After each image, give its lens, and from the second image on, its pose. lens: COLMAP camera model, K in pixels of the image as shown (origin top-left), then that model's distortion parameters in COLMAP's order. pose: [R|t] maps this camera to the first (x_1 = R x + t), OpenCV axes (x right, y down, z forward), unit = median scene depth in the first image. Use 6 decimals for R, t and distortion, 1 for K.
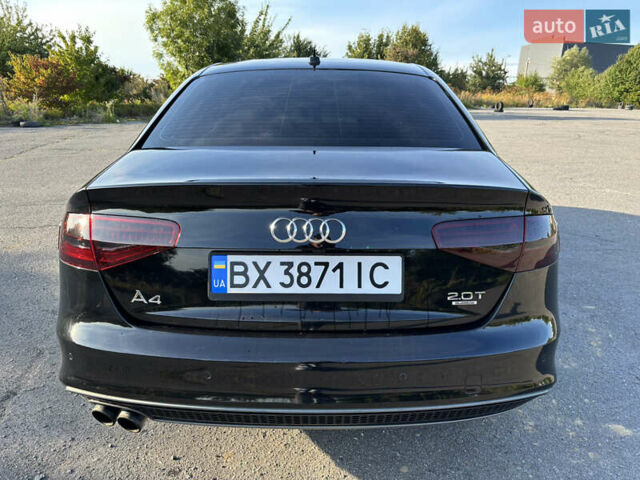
lens RADIAL K [[496.5, 0, 320.0], [0, 496.5, 240.0], [0, 0, 1]] dist [0.075707, -0.106907]
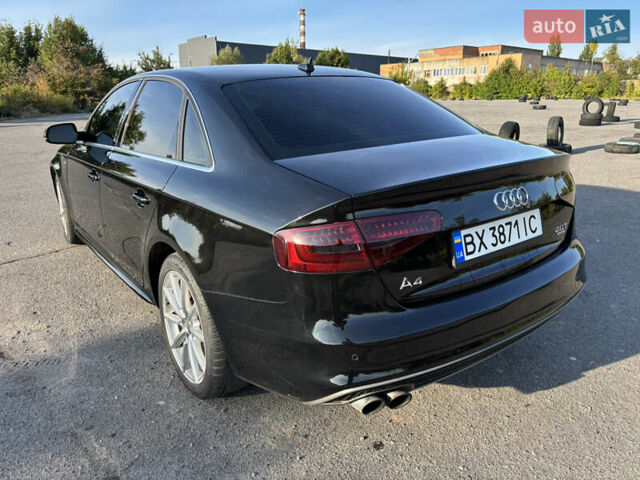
lens RADIAL K [[496.5, 0, 320.0], [0, 496.5, 240.0], [0, 0, 1]] dist [0.075707, -0.106907]
pose [[0.794697, -0.199029, 0.573450, -1.155423], [0.195455, 0.978305, 0.068678, -0.098403], [-0.574678, 0.057505, 0.816357, 0.184359]]
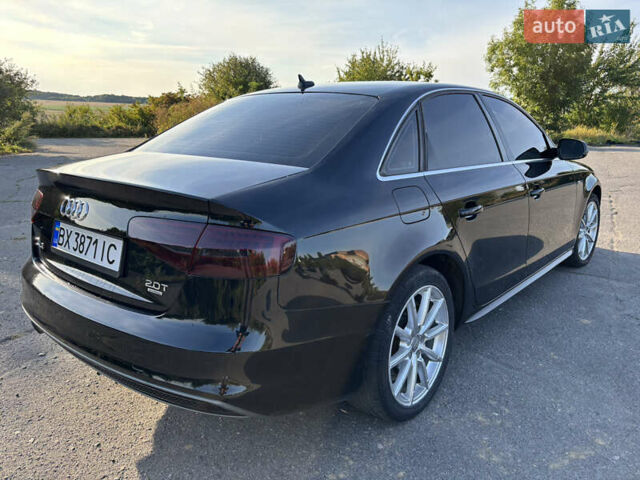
lens RADIAL K [[496.5, 0, 320.0], [0, 496.5, 240.0], [0, 0, 1]] dist [0.075707, -0.106907]
pose [[0.765417, 0.146895, -0.626545, 1.253363], [-0.180860, 0.983462, 0.009629, -0.065683], [0.617598, 0.105947, 0.779326, 0.340017]]
